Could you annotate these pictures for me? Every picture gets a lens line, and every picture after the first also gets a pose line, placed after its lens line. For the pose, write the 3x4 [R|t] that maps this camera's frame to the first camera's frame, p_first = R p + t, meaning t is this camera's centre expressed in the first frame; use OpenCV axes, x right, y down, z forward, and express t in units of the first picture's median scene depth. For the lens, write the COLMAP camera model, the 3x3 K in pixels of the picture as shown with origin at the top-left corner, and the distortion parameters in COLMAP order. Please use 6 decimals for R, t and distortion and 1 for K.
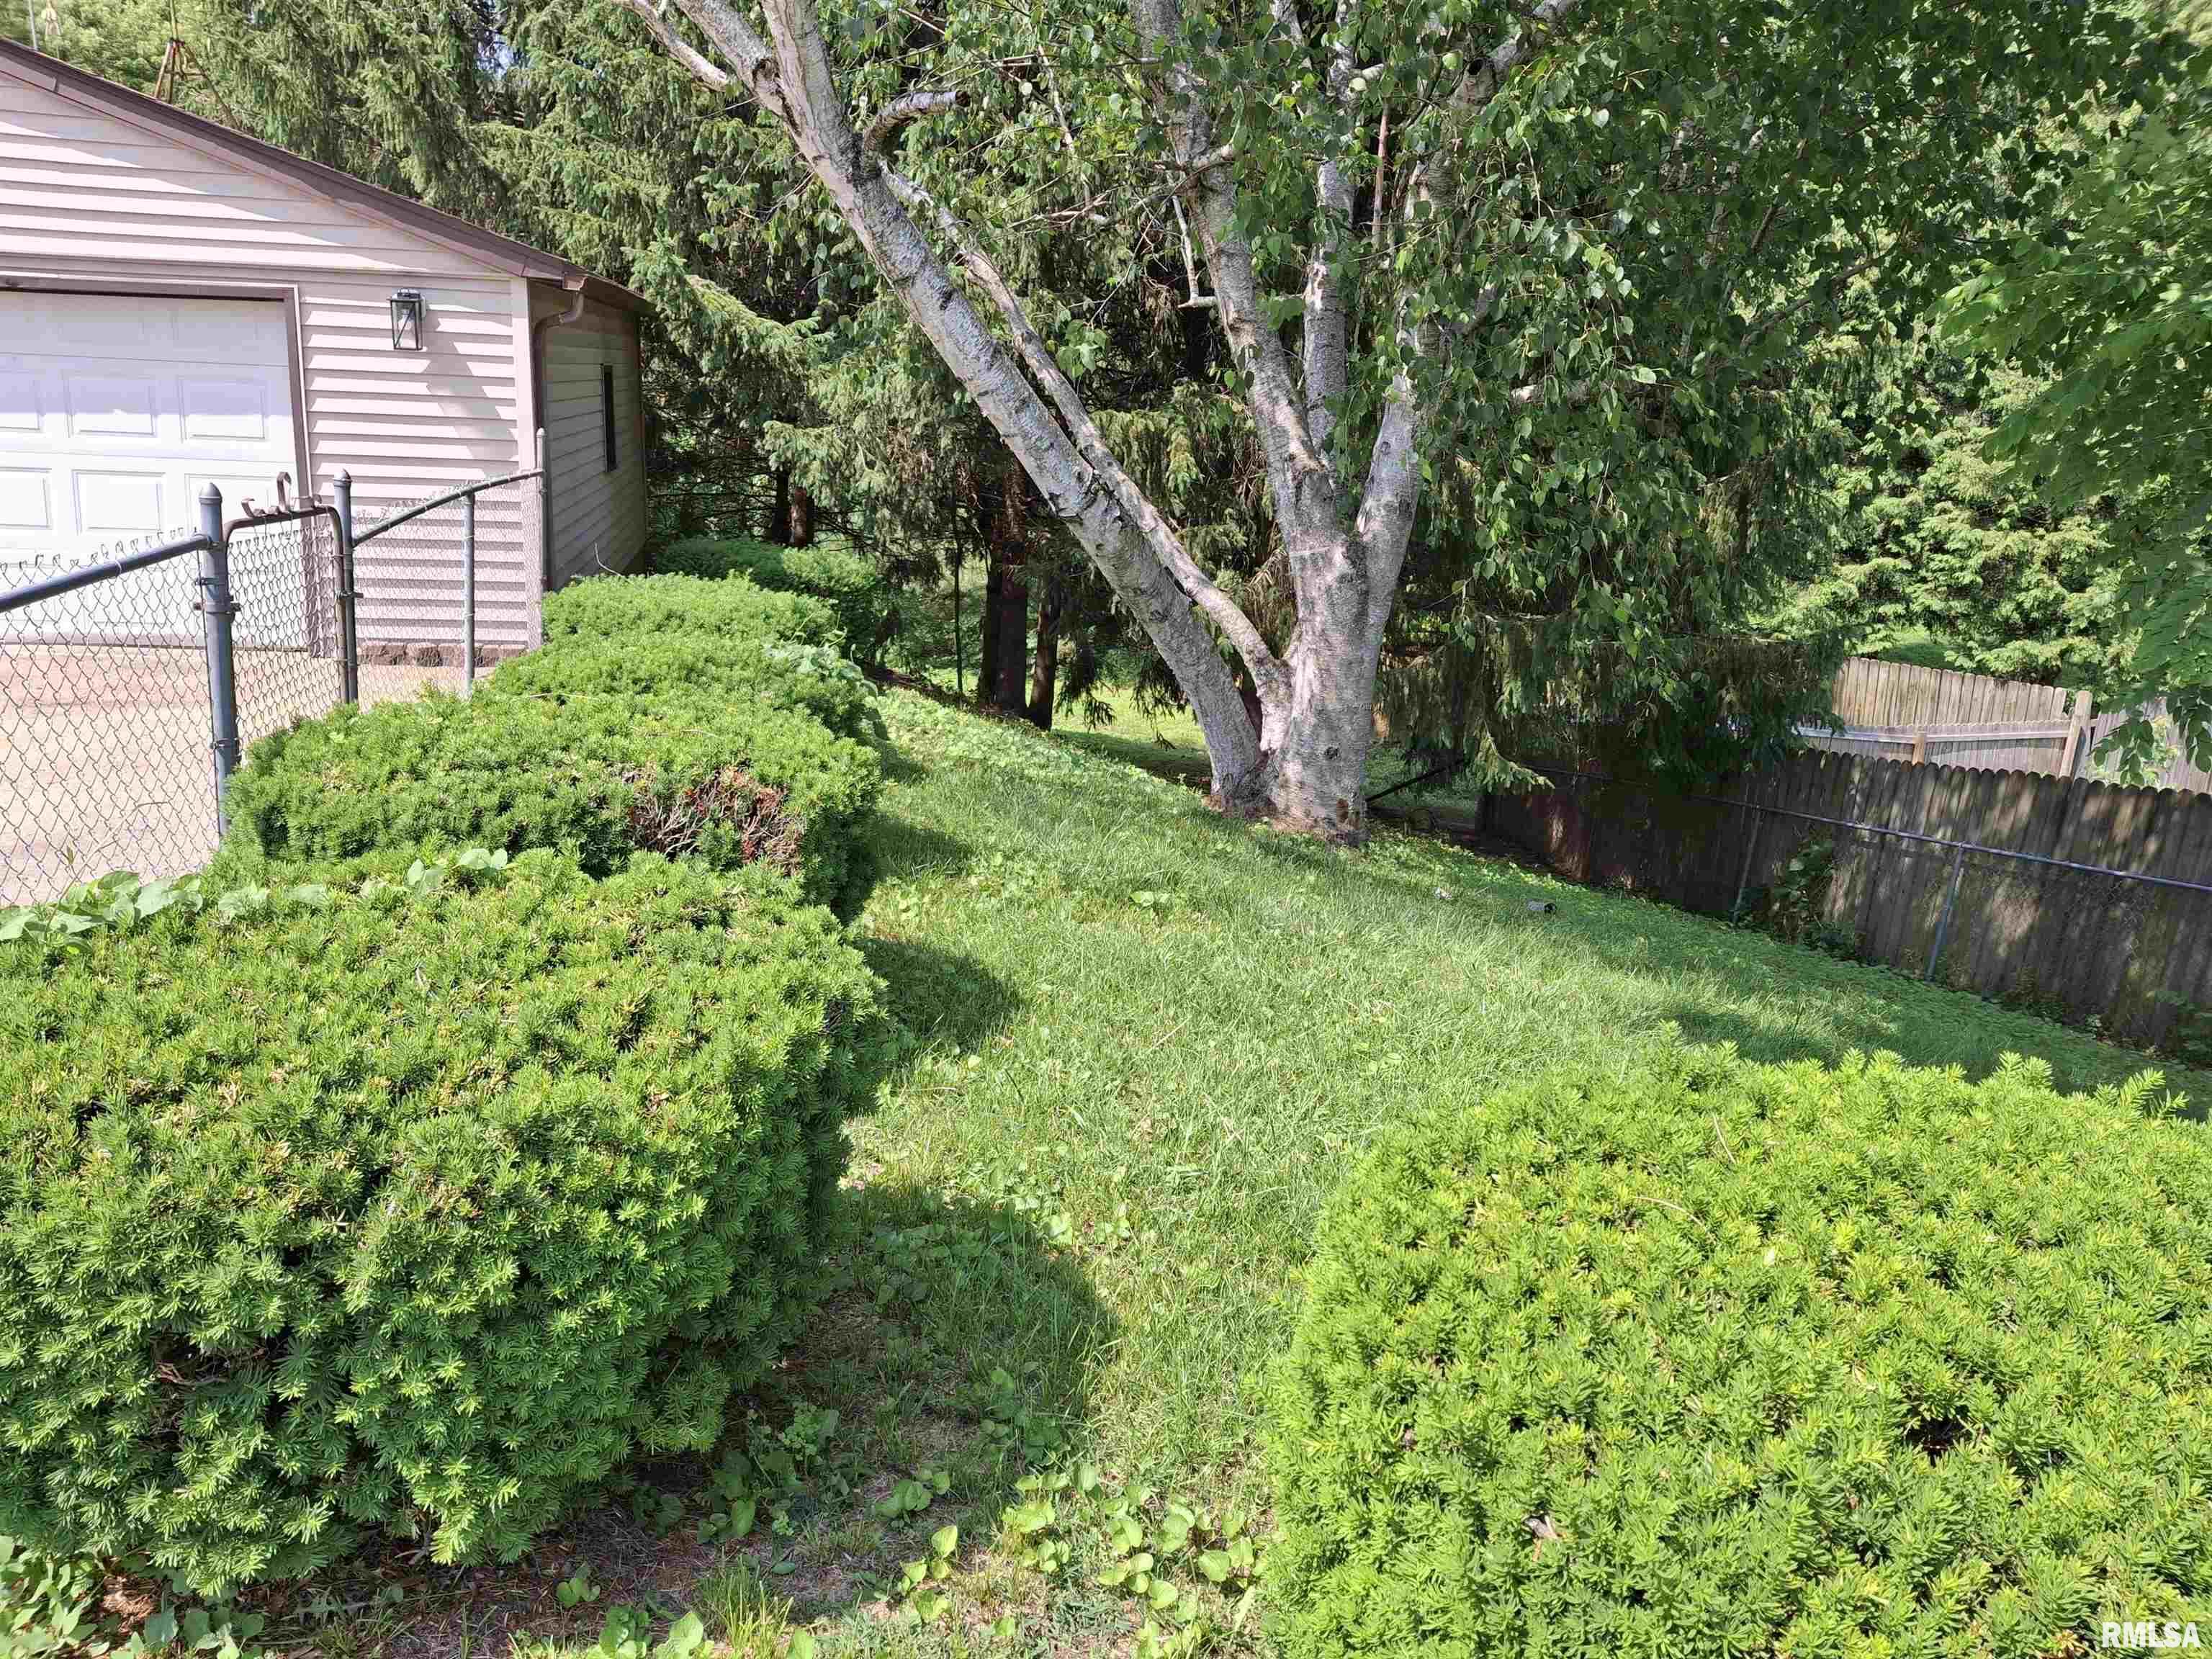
lens RADIAL K [[1626.8, 0, 1100.0], [0, 1626.8, 887.3], [0, 0, 1]] dist [0.030199, -0.059590]
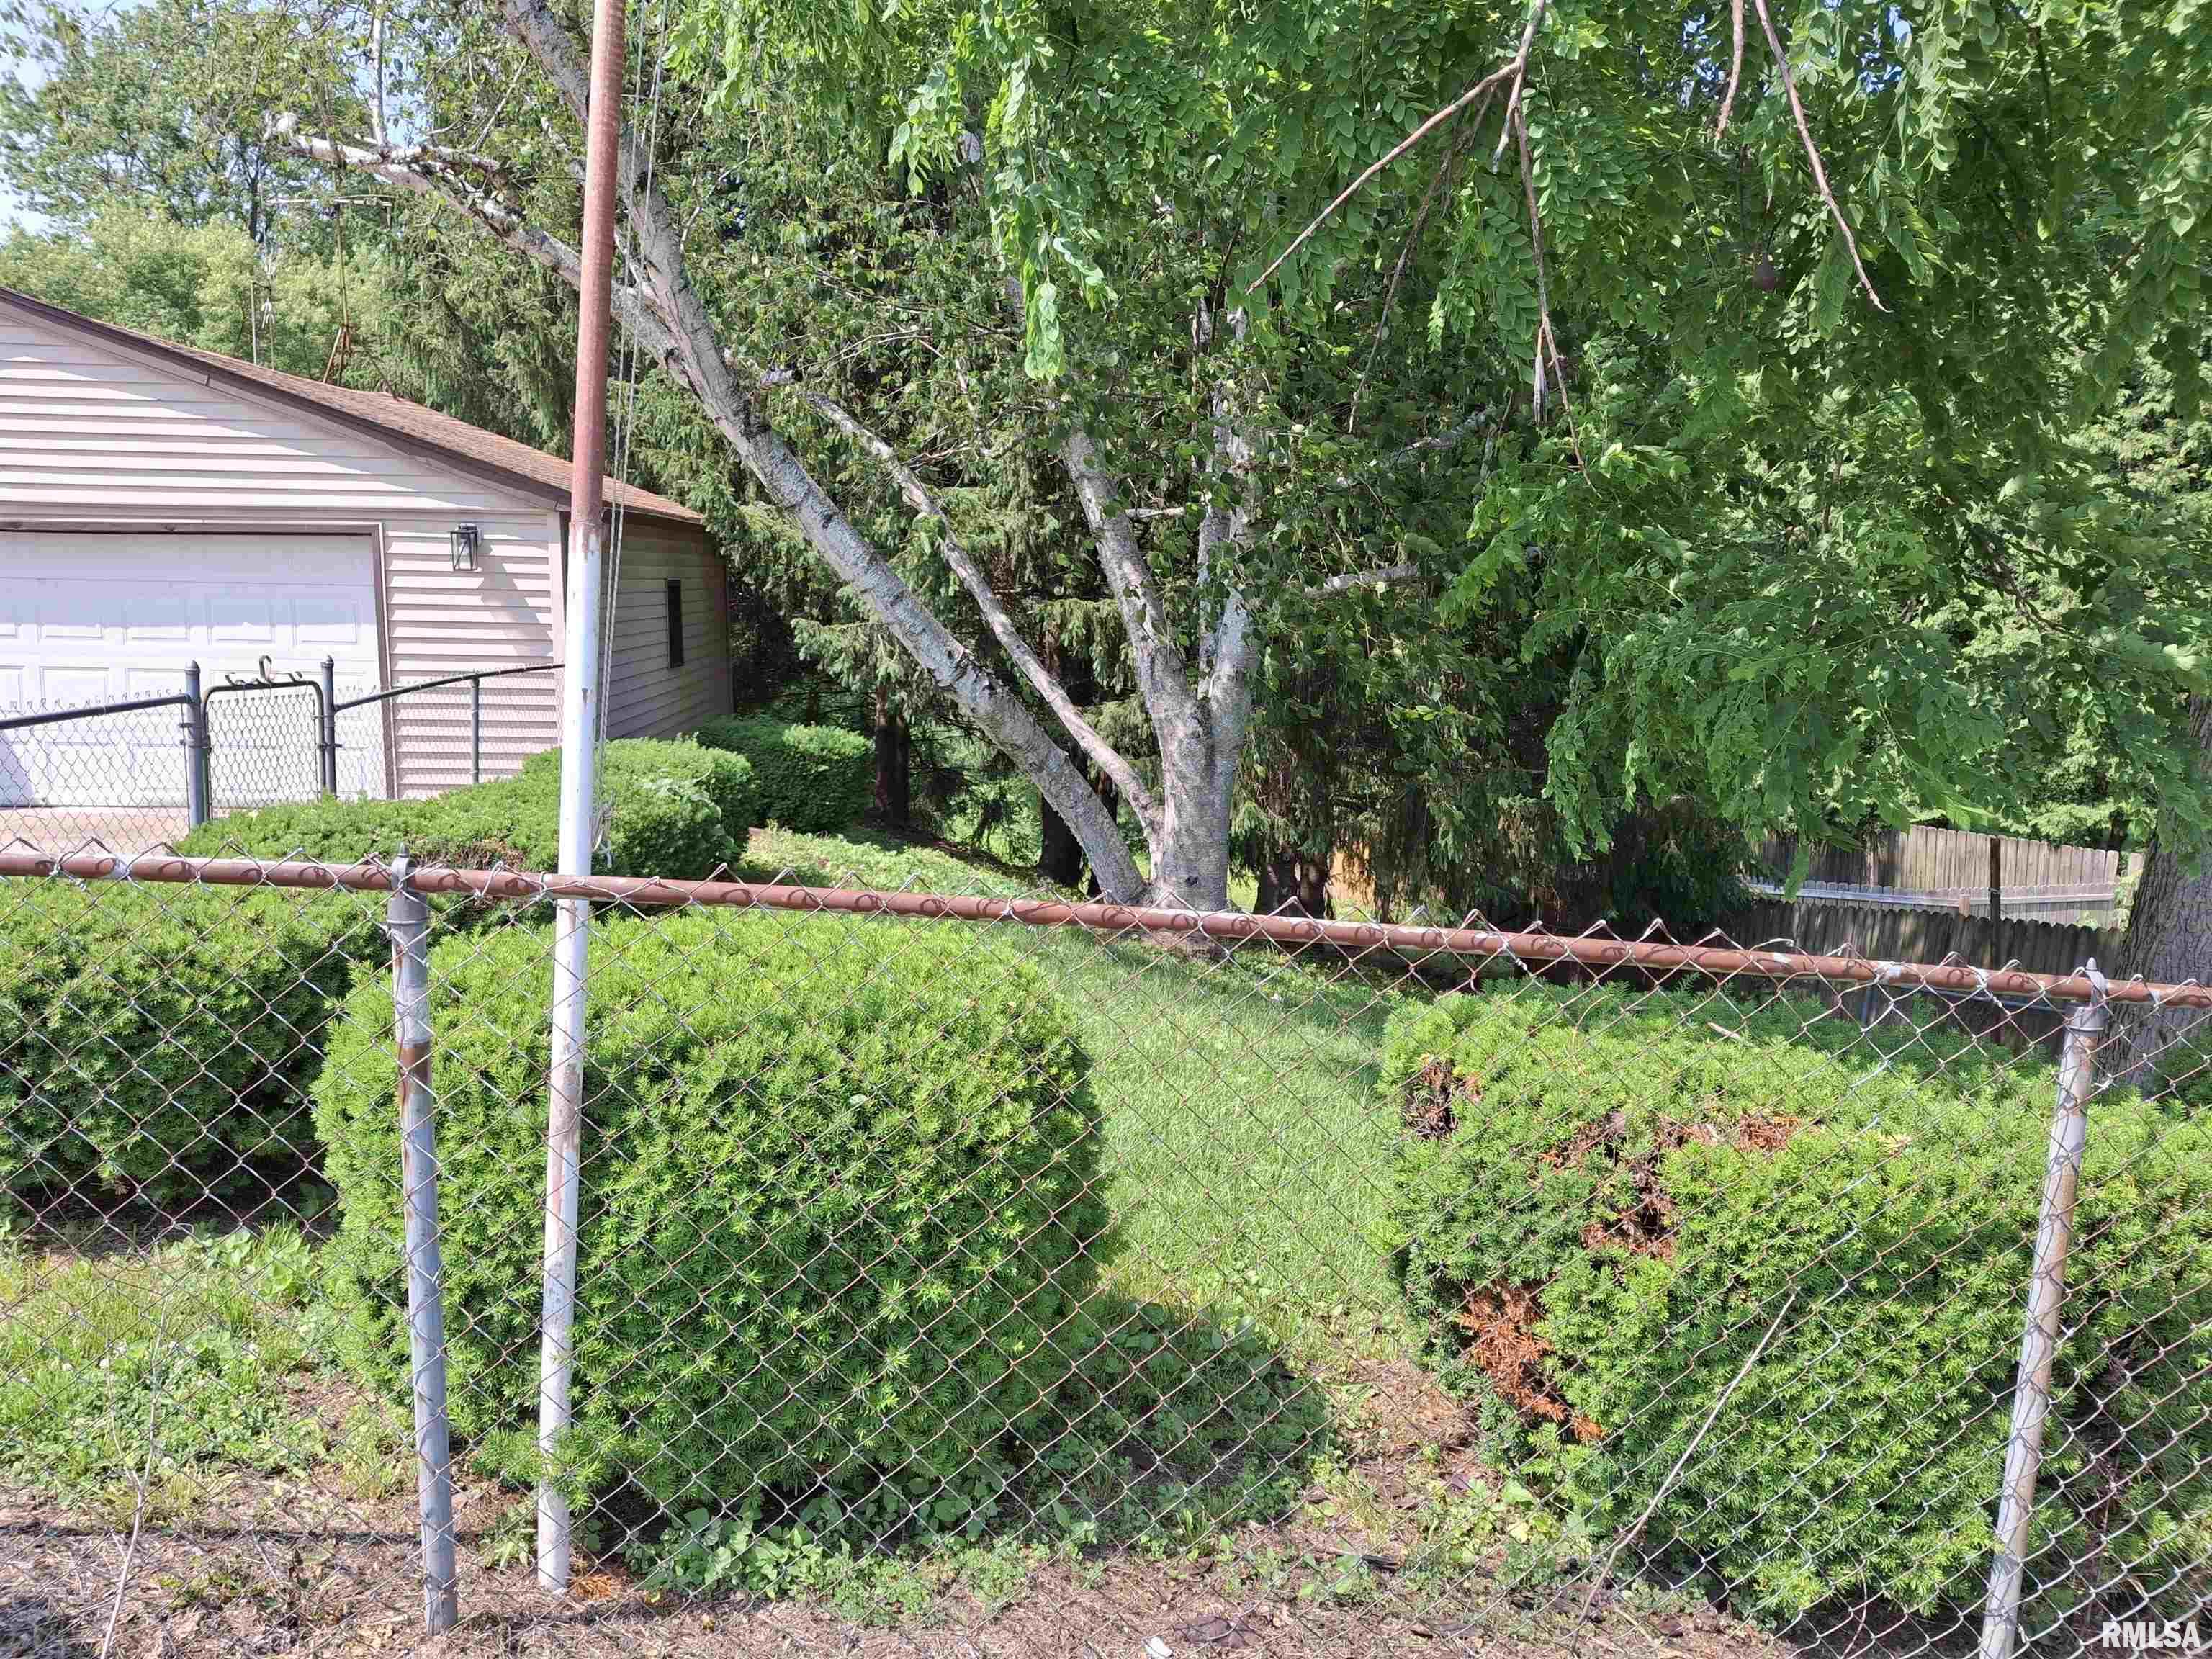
lens RADIAL K [[1637.0, 0, 1108.0], [0, 1637.0, 940.9], [0, 0, 1]] dist [0.001192, -0.001146]
pose [[0.994189, -0.004363, -0.107564, 0.198750], [-0.004911, 0.996300, -0.085805, 0.058743], [0.107541, 0.085835, 0.990488, -0.165128]]
